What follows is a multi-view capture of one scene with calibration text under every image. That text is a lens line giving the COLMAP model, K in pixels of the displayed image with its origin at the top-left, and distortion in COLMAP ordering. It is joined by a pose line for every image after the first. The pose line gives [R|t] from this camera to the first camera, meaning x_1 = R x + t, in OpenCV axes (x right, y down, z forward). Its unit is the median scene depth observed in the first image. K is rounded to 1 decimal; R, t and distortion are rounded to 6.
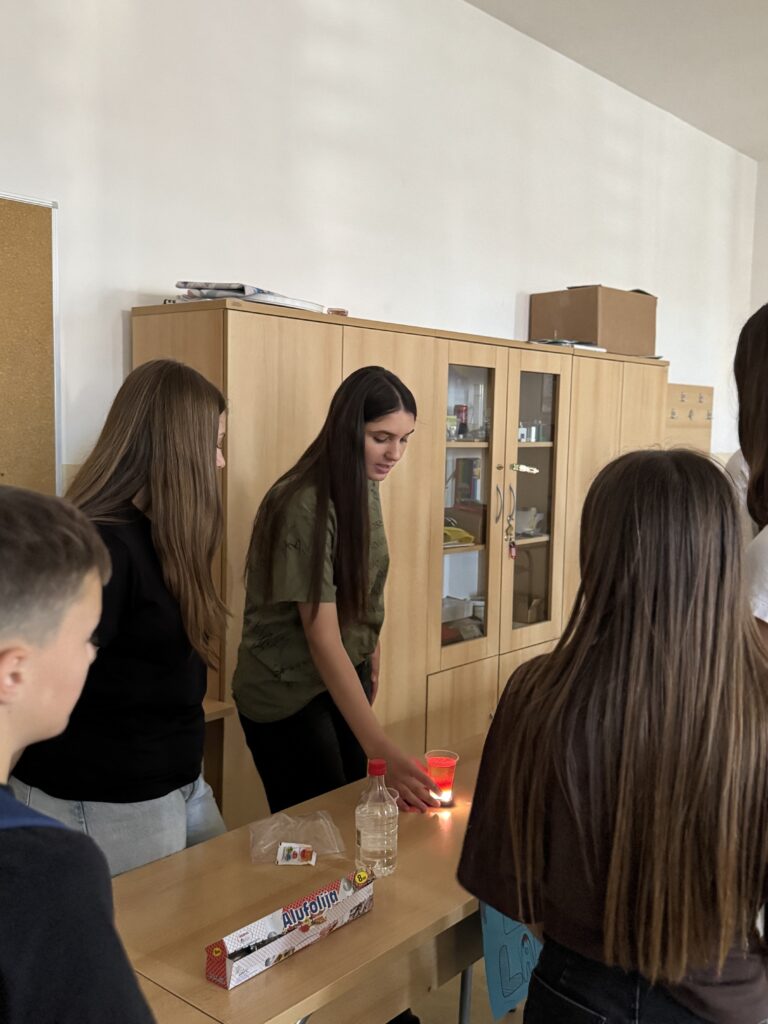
lens RADIAL K [[973.0, 0, 384.0], [0, 973.0, 512.0], [0, 0, 1]] dist [0.127433, -0.453665]
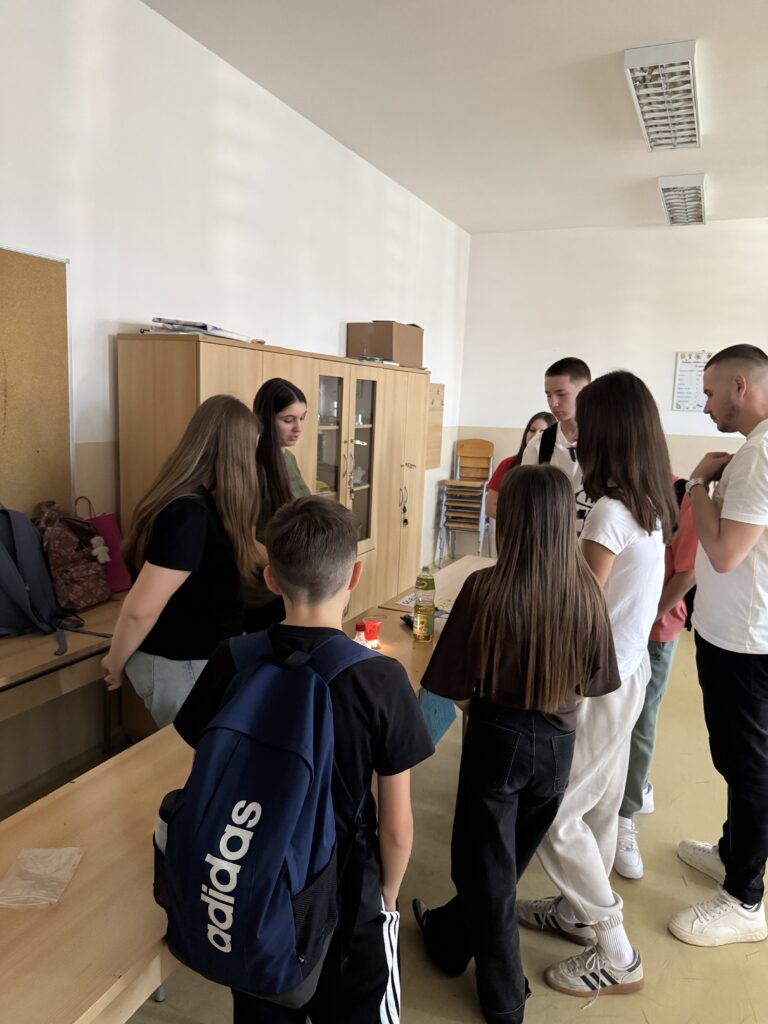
lens RADIAL K [[712.7, 0, 386.0], [0, 712.7, 542.6], [0, 0, 1]] dist [-0.001871, -0.181998]
pose [[0.948681, -0.033850, 0.314417, -0.186164], [-0.007371, 0.991618, 0.128997, -0.033817], [-0.316148, -0.124695, 0.940480, -0.117310]]
